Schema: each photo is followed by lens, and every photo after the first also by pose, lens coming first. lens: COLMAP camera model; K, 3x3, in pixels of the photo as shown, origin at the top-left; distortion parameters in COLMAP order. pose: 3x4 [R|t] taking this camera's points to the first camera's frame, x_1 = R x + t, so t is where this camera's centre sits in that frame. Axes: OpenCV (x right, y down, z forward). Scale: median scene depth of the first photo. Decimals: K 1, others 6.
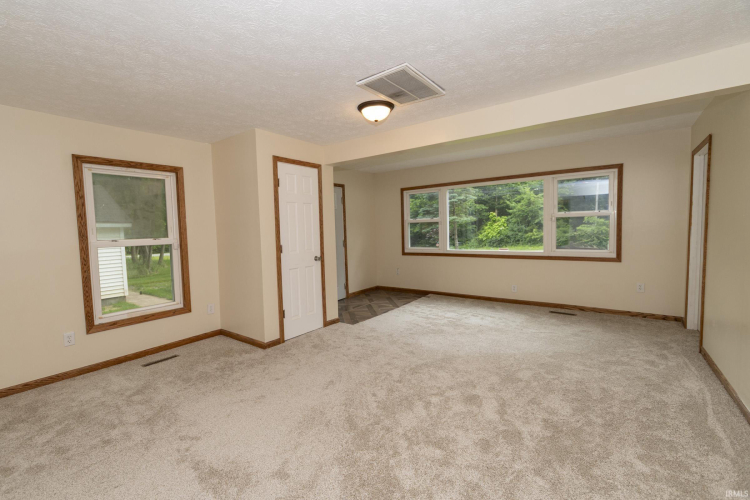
lens RADIAL K [[329.8, 0, 366.6], [0, 329.8, 248.7], [0, 0, 1]] dist [0.001313, -0.000364]
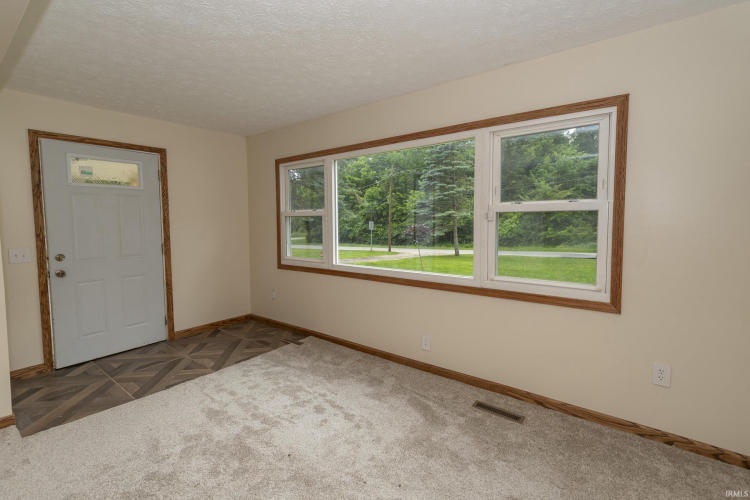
lens RADIAL K [[343.4, 0, 378.3], [0, 343.4, 242.5], [0, 0, 1]] dist [0.000640, -0.000073]
pose [[0.999629, 0.025105, -0.010522, 0.408091], [-0.025118, 0.999684, -0.001124, -0.044909], [0.010490, 0.001388, 0.999944, 0.484831]]
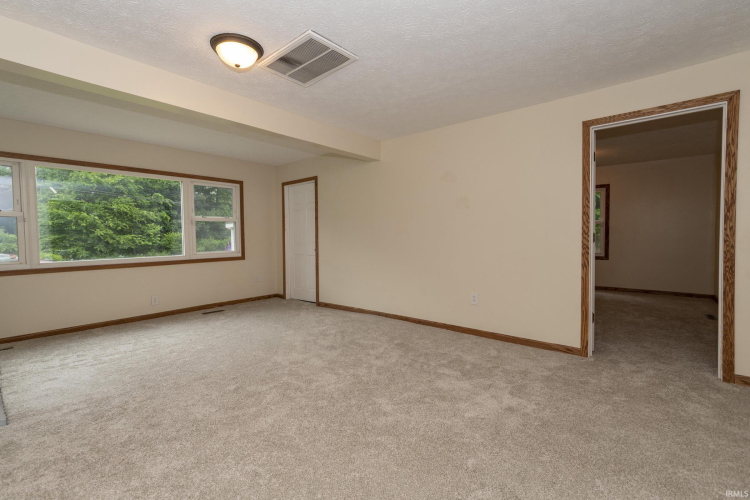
lens RADIAL K [[329.8, 0, 366.6], [0, 329.8, 248.7], [0, 0, 1]] dist [0.001313, -0.000364]
pose [[0.057762, -0.013407, 0.998240, -0.421622], [0.071741, 0.997380, 0.009244, 0.019152], [-0.995749, 0.071081, 0.058573, 0.425904]]
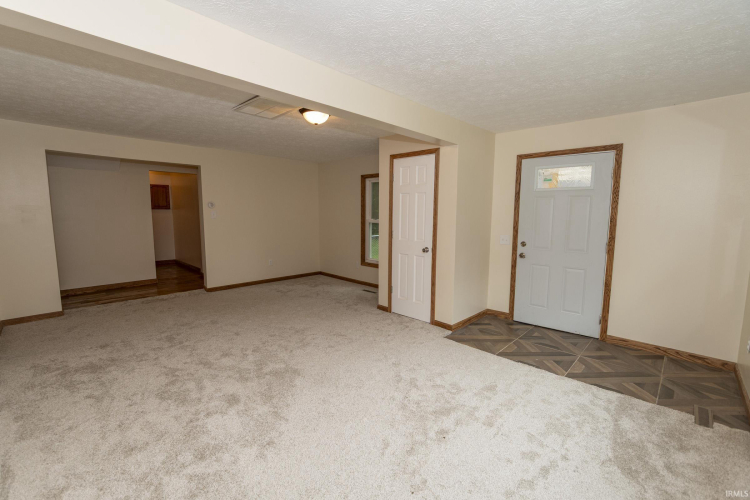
lens RADIAL K [[329.8, 0, 366.6], [0, 329.8, 248.7], [0, 0, 1]] dist [0.001313, -0.000364]
pose [[-0.128958, 0.143890, -0.981155, 0.703230], [-0.067407, 0.985856, 0.153439, -0.094587], [0.989356, 0.085924, -0.117435, 0.813606]]
